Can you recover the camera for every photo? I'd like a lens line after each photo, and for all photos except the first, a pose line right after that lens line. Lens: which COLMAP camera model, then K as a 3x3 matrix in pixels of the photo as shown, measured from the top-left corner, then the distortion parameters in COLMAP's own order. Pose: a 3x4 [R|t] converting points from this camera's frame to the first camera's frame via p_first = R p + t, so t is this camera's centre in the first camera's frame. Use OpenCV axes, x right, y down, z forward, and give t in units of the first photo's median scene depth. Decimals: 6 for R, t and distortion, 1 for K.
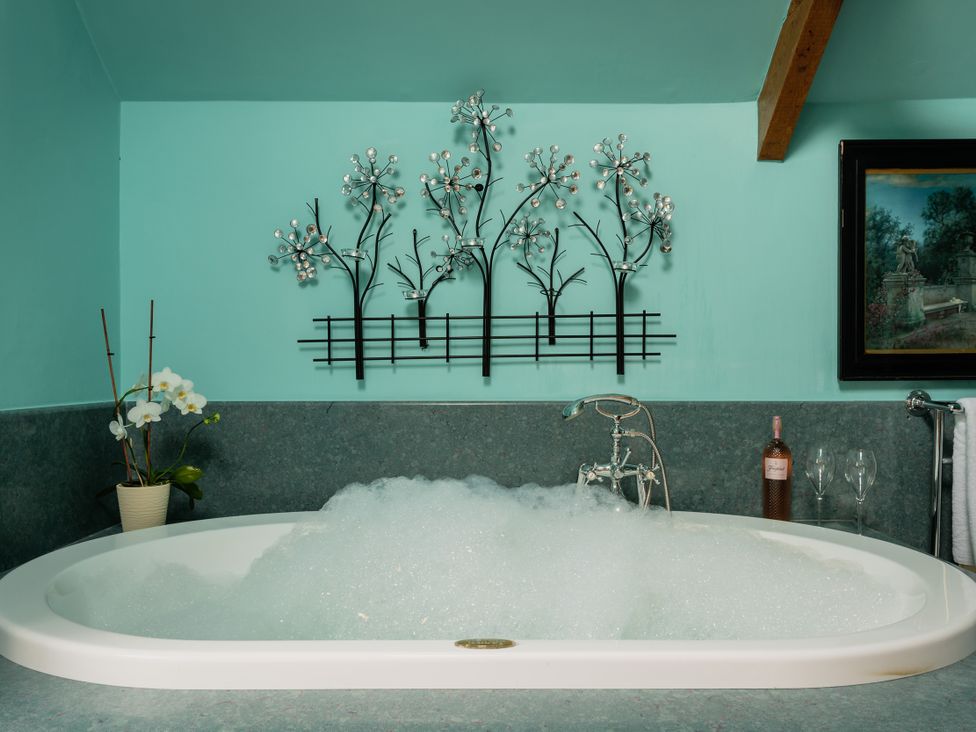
lens RADIAL K [[761.3, 0, 486.3], [0, 761.3, 380.5], [0, 0, 1]] dist [0.003776, 0.003287]
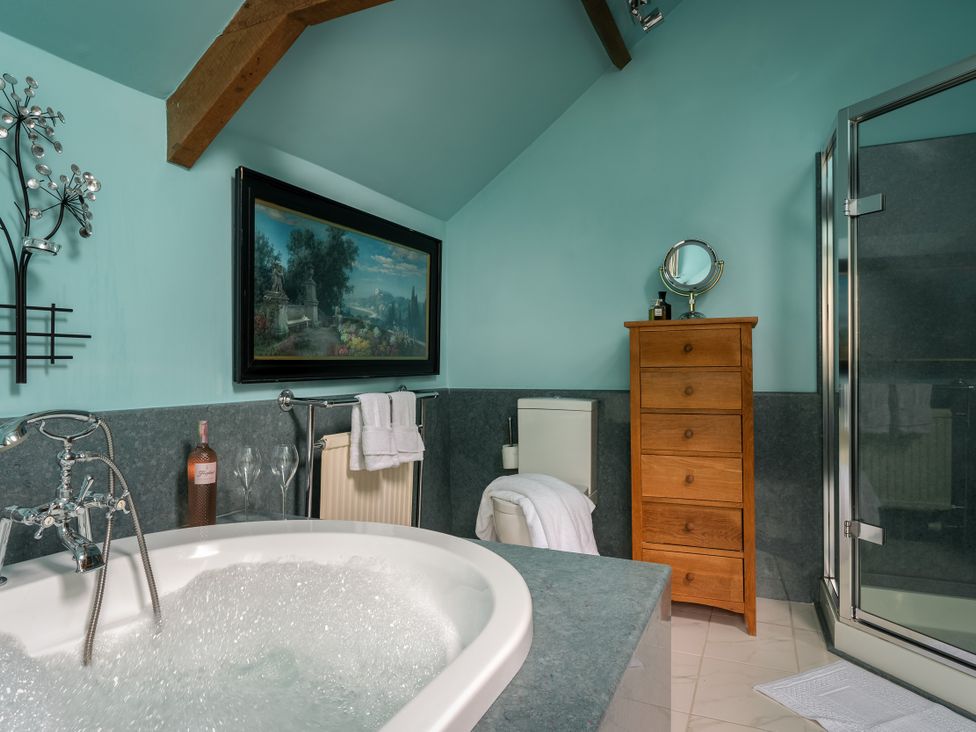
lens RADIAL K [[619.5, 0, 488.0], [0, 619.5, 366.0], [0, 0, 1]] dist [-0.001897, 0.000471]
pose [[0.424028, 0.000272, 0.905649, -0.191258], [0.014844, 0.999864, -0.007251, -0.013585], [-0.905528, 0.016518, 0.423966, 0.294652]]
